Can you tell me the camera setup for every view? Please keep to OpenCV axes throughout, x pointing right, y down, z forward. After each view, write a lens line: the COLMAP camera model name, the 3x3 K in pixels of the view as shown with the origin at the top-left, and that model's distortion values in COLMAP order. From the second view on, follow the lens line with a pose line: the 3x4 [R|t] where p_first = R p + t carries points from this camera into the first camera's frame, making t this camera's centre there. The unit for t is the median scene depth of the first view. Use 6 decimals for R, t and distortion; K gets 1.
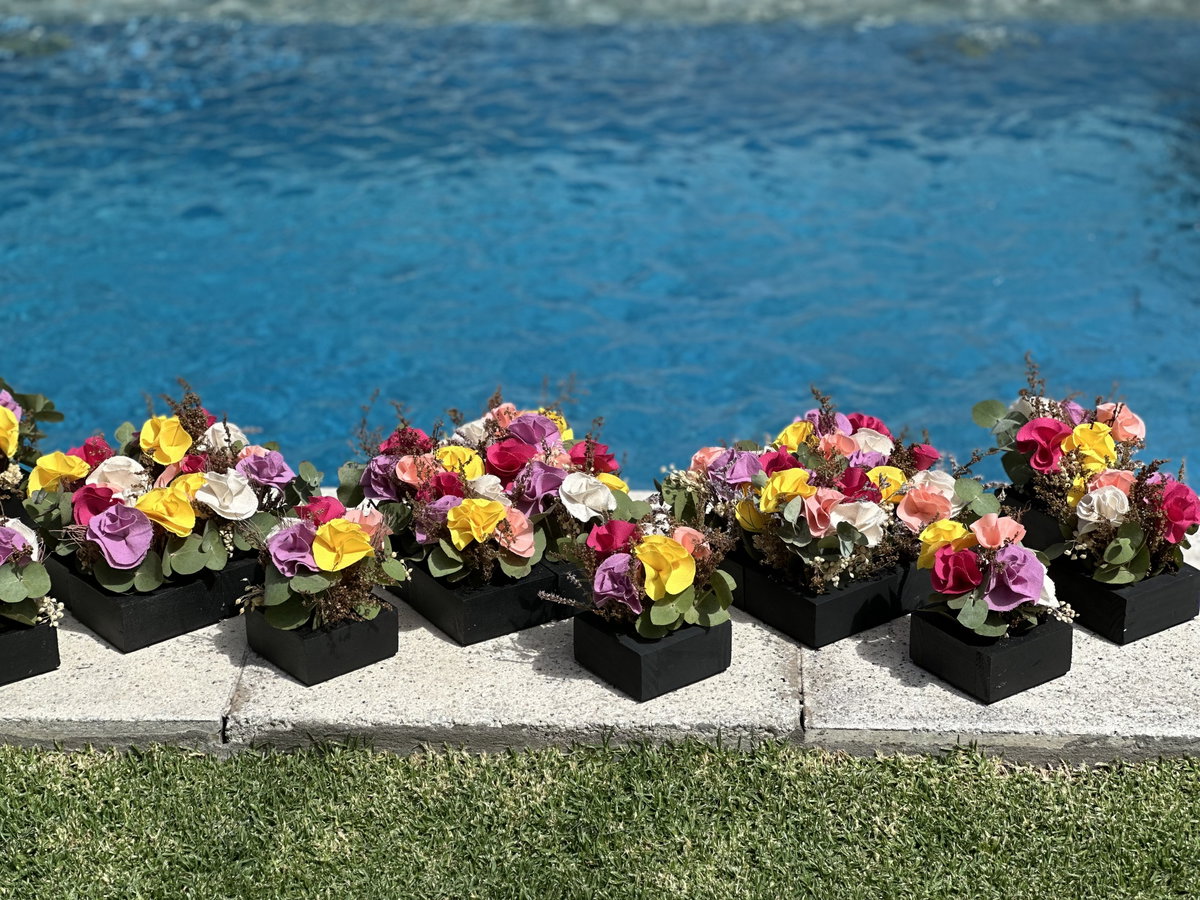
lens RADIAL K [[2691.7, 0, 600.9], [0, 2691.7, 449.6], [0, 0, 1]] dist [0.001871, 0.000000]
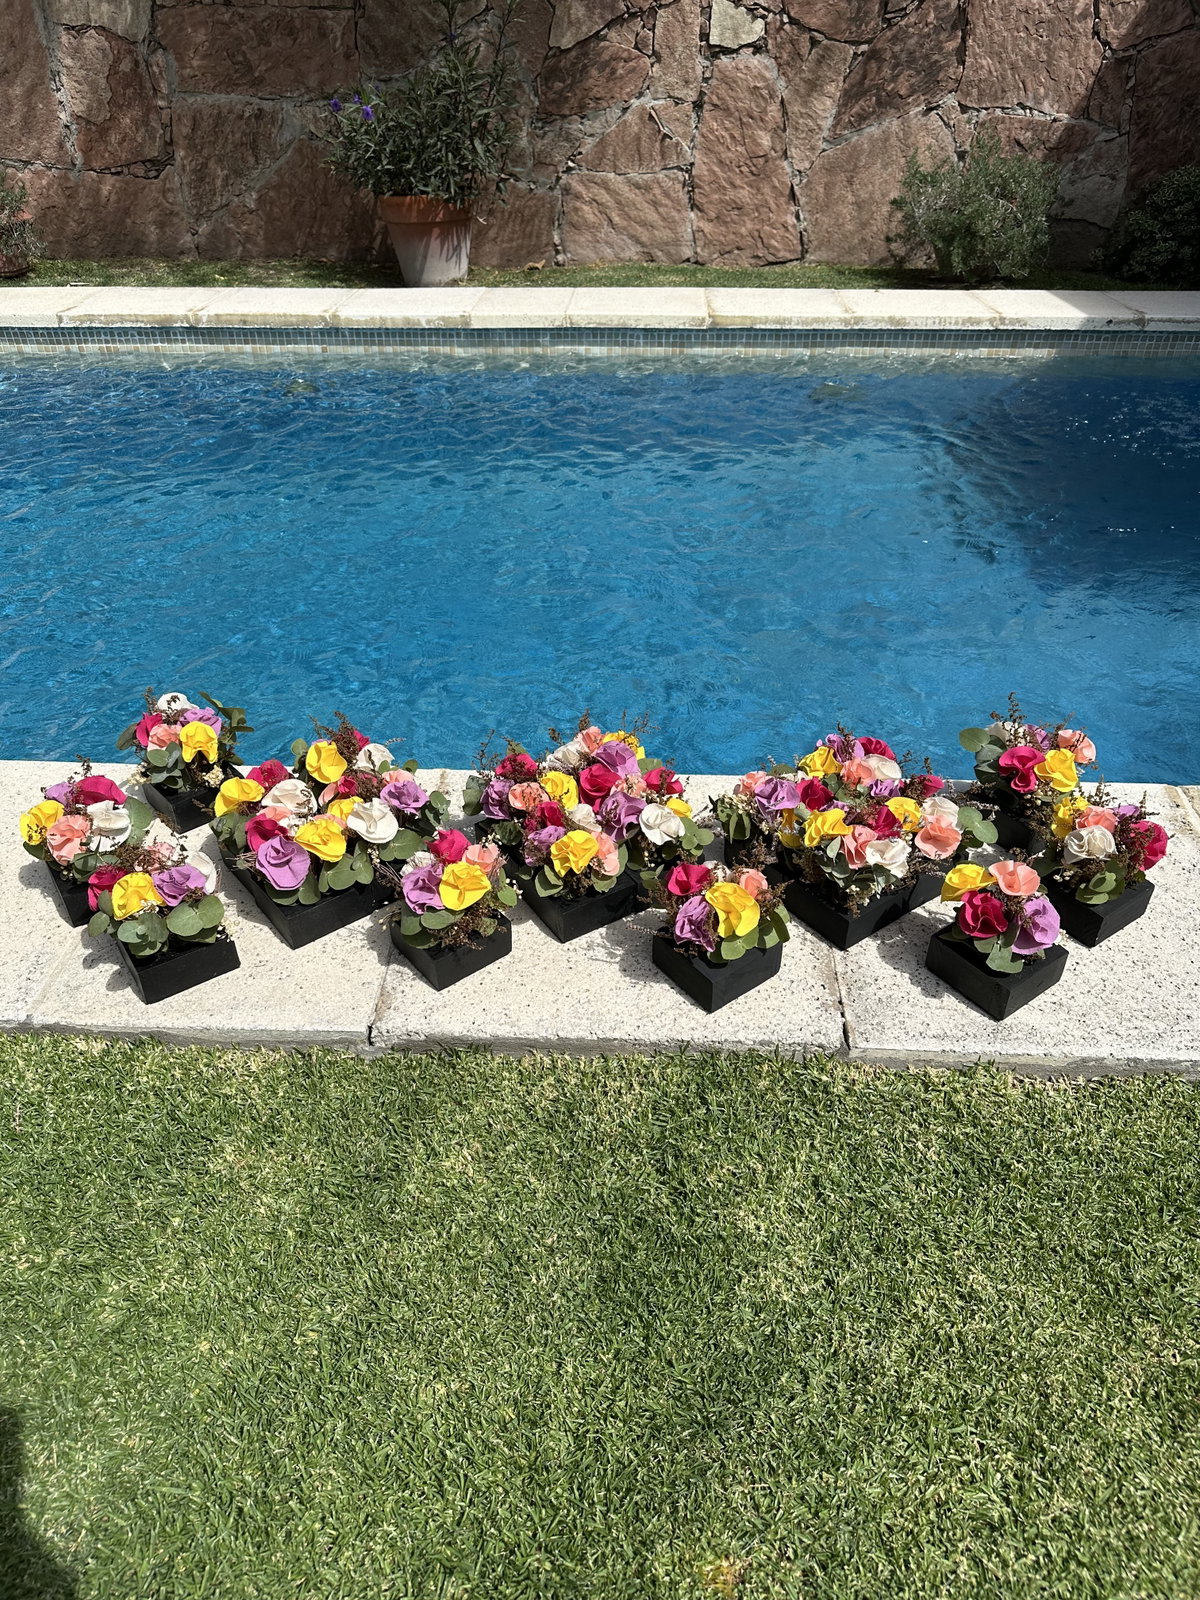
lens RADIAL K [[1111.1, 0, 589.8], [0, 1111.1, 803.5], [0, 0, 1]] dist [0.043093, -0.016375]
pose [[0.999980, 0.003615, -0.005211, -0.036611], [-0.002369, 0.975100, 0.221753, -0.108093], [0.005883, -0.221736, 0.975089, 0.513120]]
